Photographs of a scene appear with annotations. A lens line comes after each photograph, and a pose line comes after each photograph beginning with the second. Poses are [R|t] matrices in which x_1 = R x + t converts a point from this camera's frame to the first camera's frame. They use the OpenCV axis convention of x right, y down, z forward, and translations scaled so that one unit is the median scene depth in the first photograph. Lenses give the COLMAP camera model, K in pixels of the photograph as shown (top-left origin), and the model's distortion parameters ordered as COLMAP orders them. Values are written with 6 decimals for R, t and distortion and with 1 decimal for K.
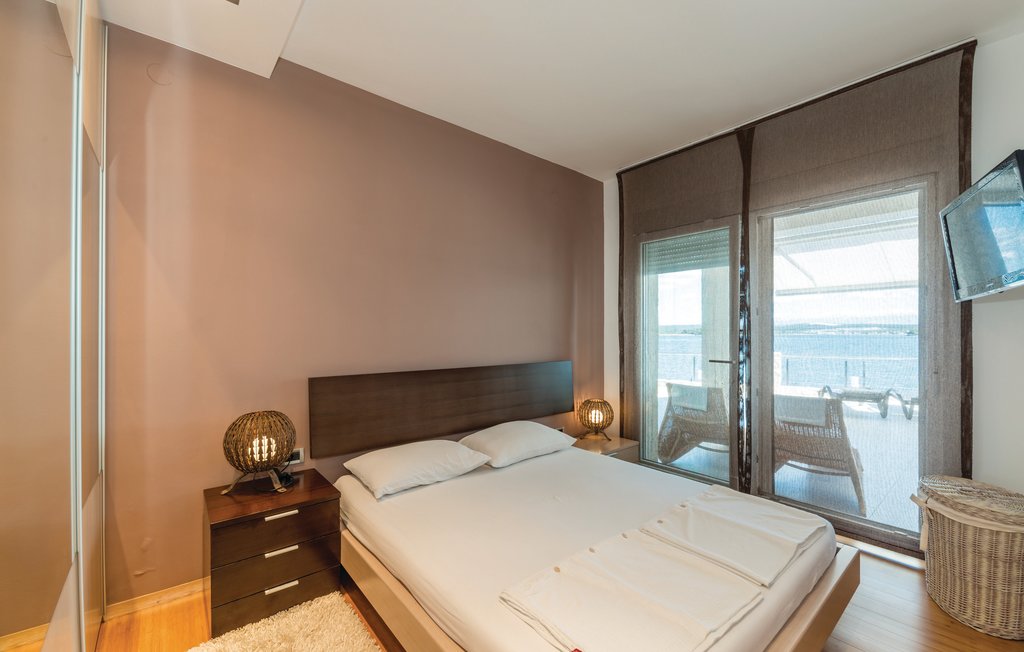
lens RADIAL K [[412.7, 0, 513.5], [0, 412.7, 333.3], [0, 0, 1]] dist [-0.000361, -0.000068]
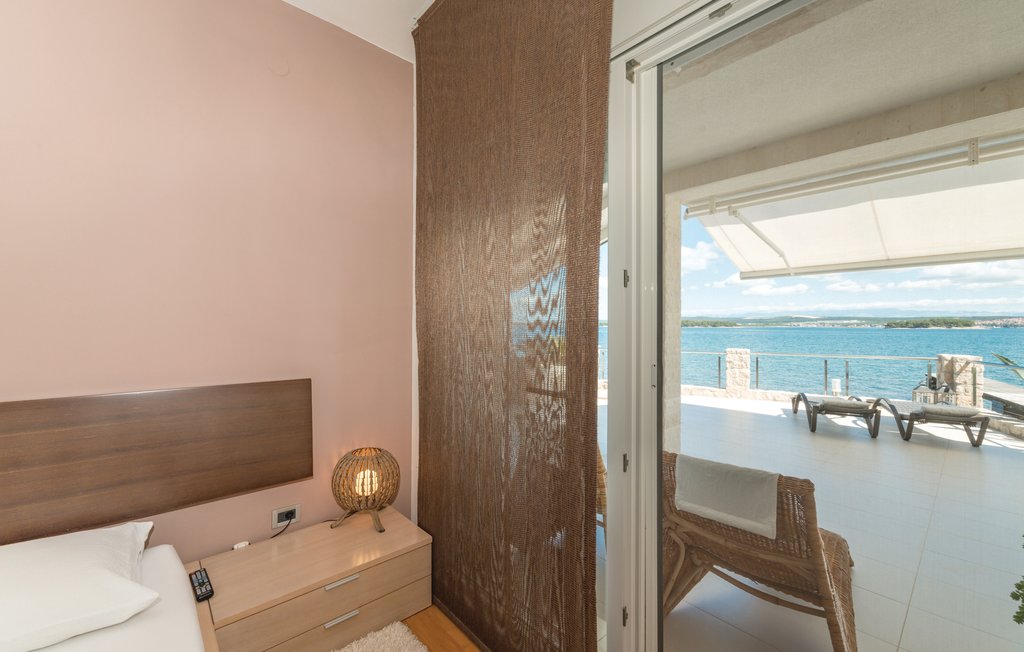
lens RADIAL K [[411.8, 0, 512.0], [0, 411.8, 326.0], [0, 0, 1]] dist [-0.005624, -0.000545]
pose [[0.999719, 0.000960, 0.023681, 0.202440], [-0.000990, 0.999999, 0.001239, -0.001050], [-0.023680, -0.001262, 0.999719, 0.248207]]
